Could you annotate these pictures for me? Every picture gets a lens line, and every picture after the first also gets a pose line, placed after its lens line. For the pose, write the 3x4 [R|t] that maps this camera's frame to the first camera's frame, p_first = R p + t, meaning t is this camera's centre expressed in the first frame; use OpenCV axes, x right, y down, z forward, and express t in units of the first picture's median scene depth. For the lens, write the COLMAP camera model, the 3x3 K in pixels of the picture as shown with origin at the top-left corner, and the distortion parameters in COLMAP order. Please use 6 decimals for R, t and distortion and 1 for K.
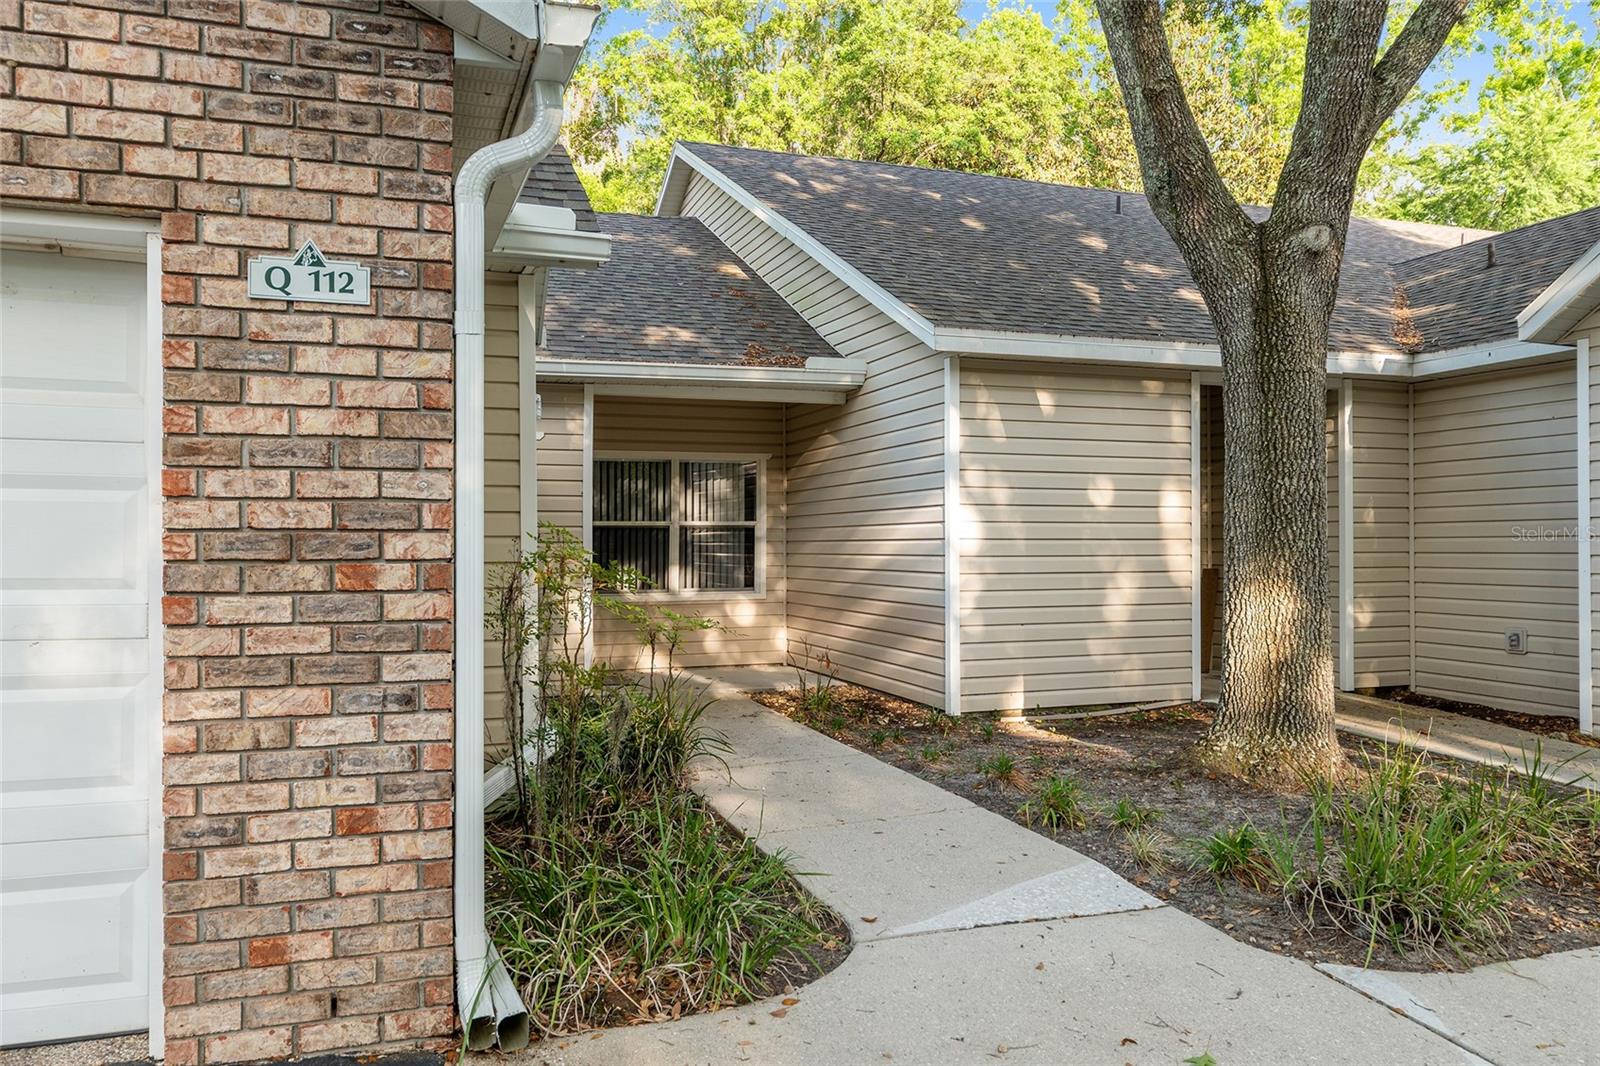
lens RADIAL K [[1162.8, 0, 796.4], [0, 1162.8, 532.8], [0, 0, 1]] dist [-0.003679, -0.000158]
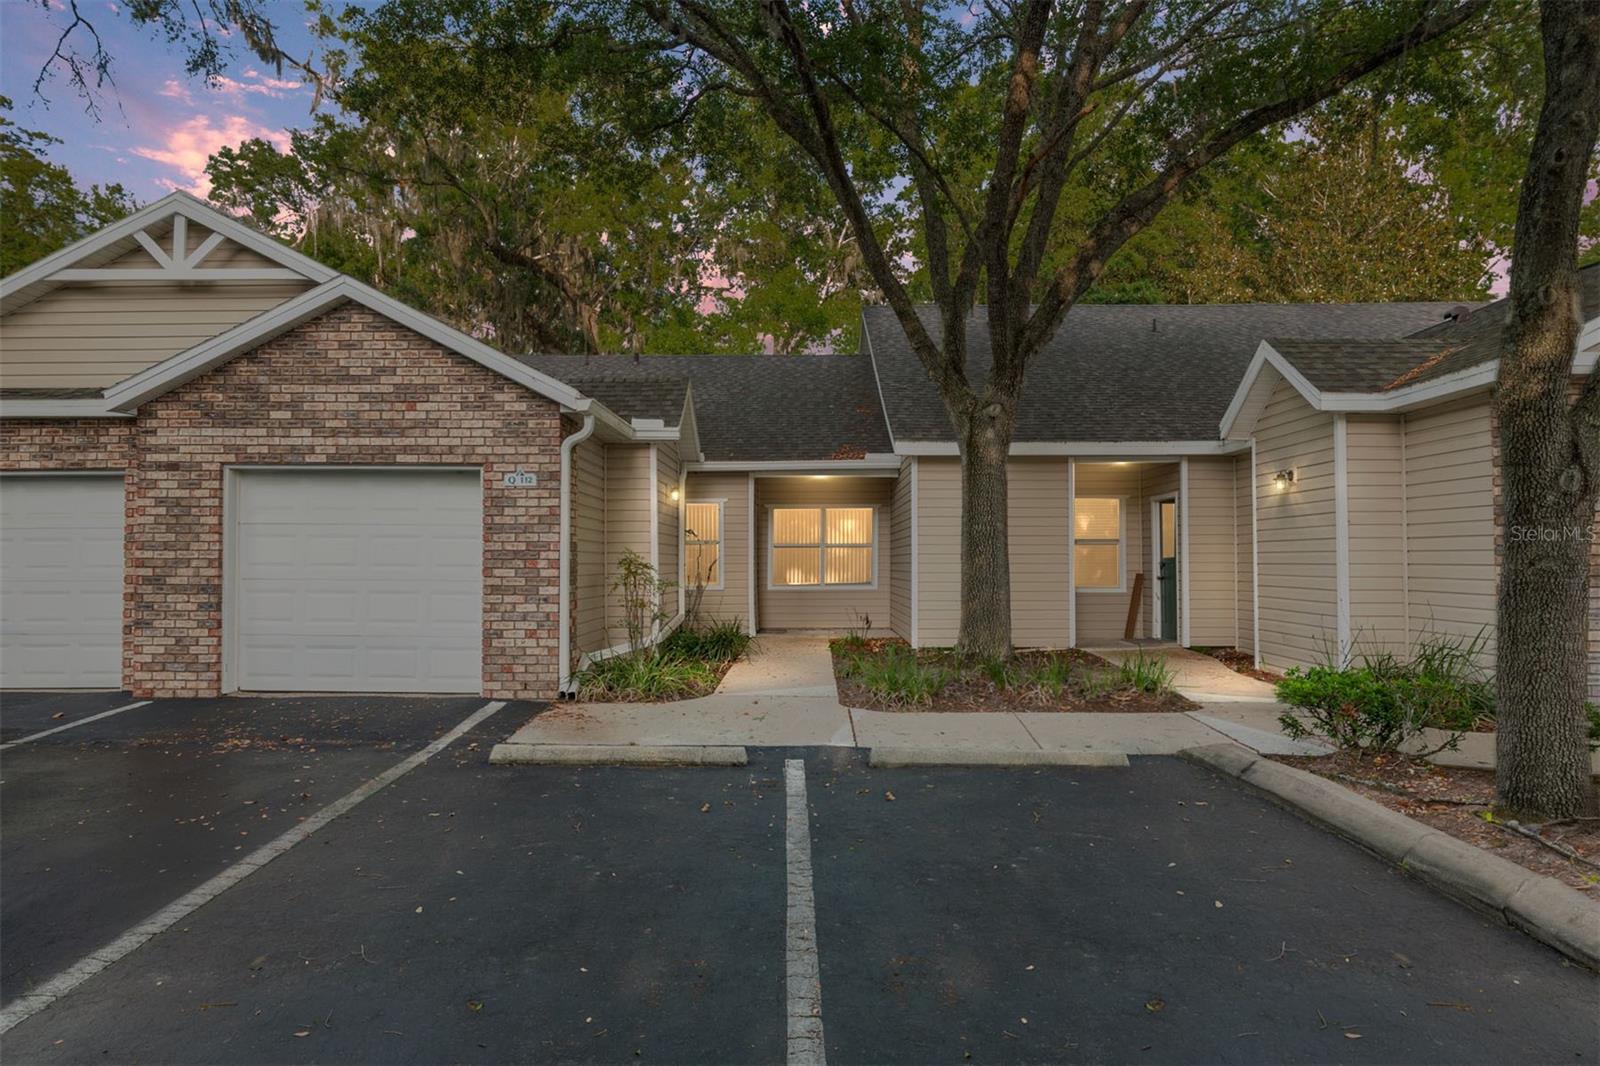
lens RADIAL K [[1002.6, 0, 803.8], [0, 1002.6, 529.8], [0, 0, 1]] dist [0.000497, -0.004024]
pose [[0.944097, -0.008201, -0.329567, 1.388924], [0.000936, 0.999753, -0.022197, 0.002934], [0.329667, 0.020648, 0.943871, -1.580138]]
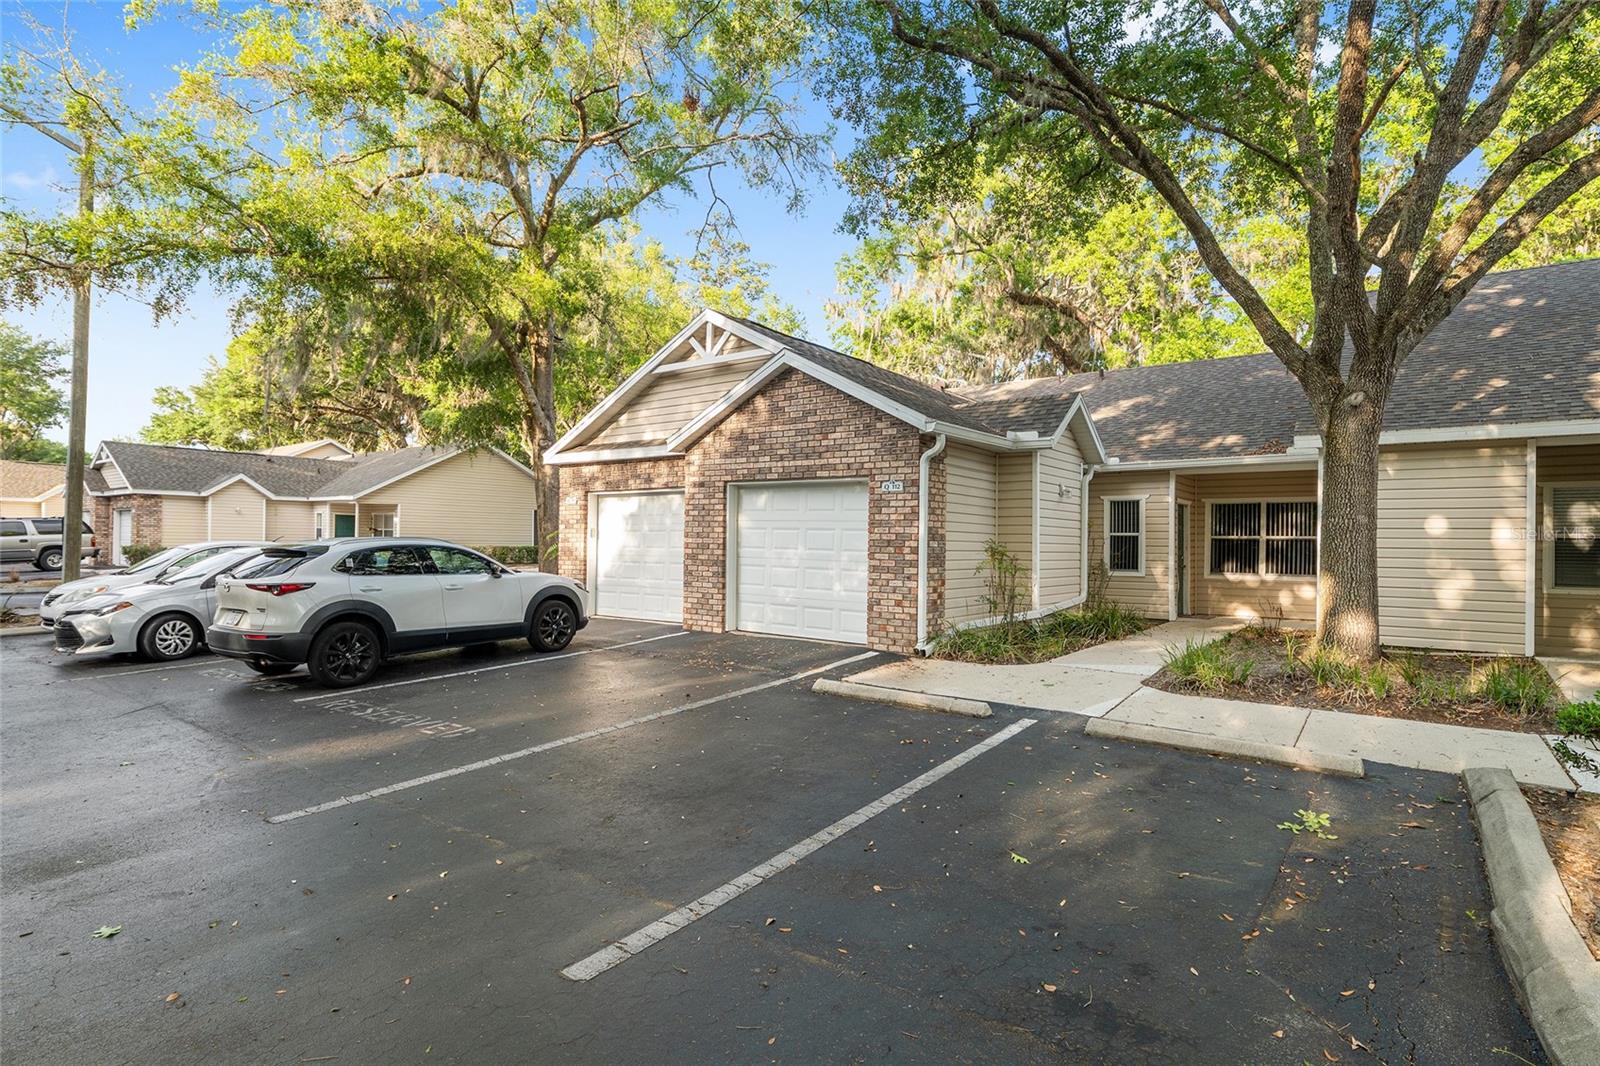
lens RADIAL K [[837.1, 0, 799.0], [0, 837.1, 533.4], [0, 0, 1]] dist [-0.000726, -0.000564]
pose [[0.556080, 0.000037, -0.831129, 2.161100], [-0.008523, 0.999948, -0.005659, -0.006957], [0.831085, 0.010231, 0.556051, -1.178941]]
